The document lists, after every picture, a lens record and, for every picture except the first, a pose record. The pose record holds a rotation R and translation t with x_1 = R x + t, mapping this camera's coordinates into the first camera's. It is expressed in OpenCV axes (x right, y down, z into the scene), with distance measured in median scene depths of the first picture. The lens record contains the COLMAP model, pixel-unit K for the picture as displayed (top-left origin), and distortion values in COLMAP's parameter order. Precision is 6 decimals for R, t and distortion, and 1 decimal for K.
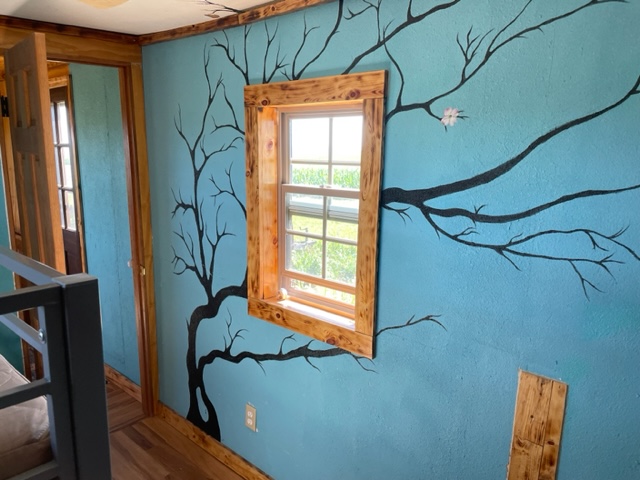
lens RADIAL K [[488.5, 0, 320.0], [0, 488.5, 240.0], [0, 0, 1]] dist [0.085620, -0.115724]
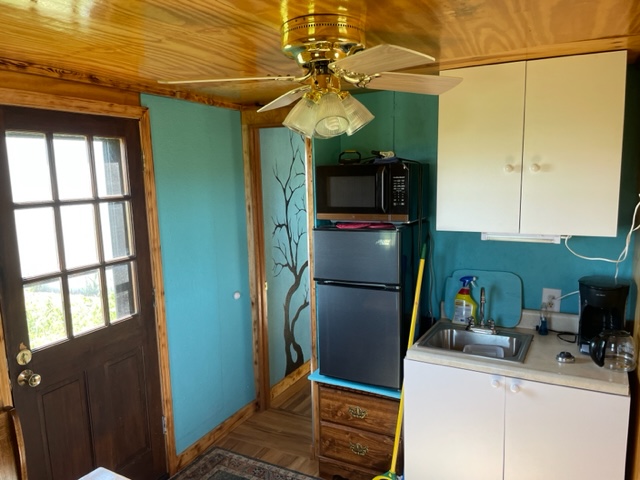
lens RADIAL K [[488.5, 0, 320.0], [0, 488.5, 240.0], [0, 0, 1]] dist [0.085620, -0.115724]
pose [[-0.275215, -0.133872, 0.952016, -3.025031], [0.201697, 0.960178, 0.193327, -0.508392], [-0.939987, 0.245226, -0.237254, 2.179433]]
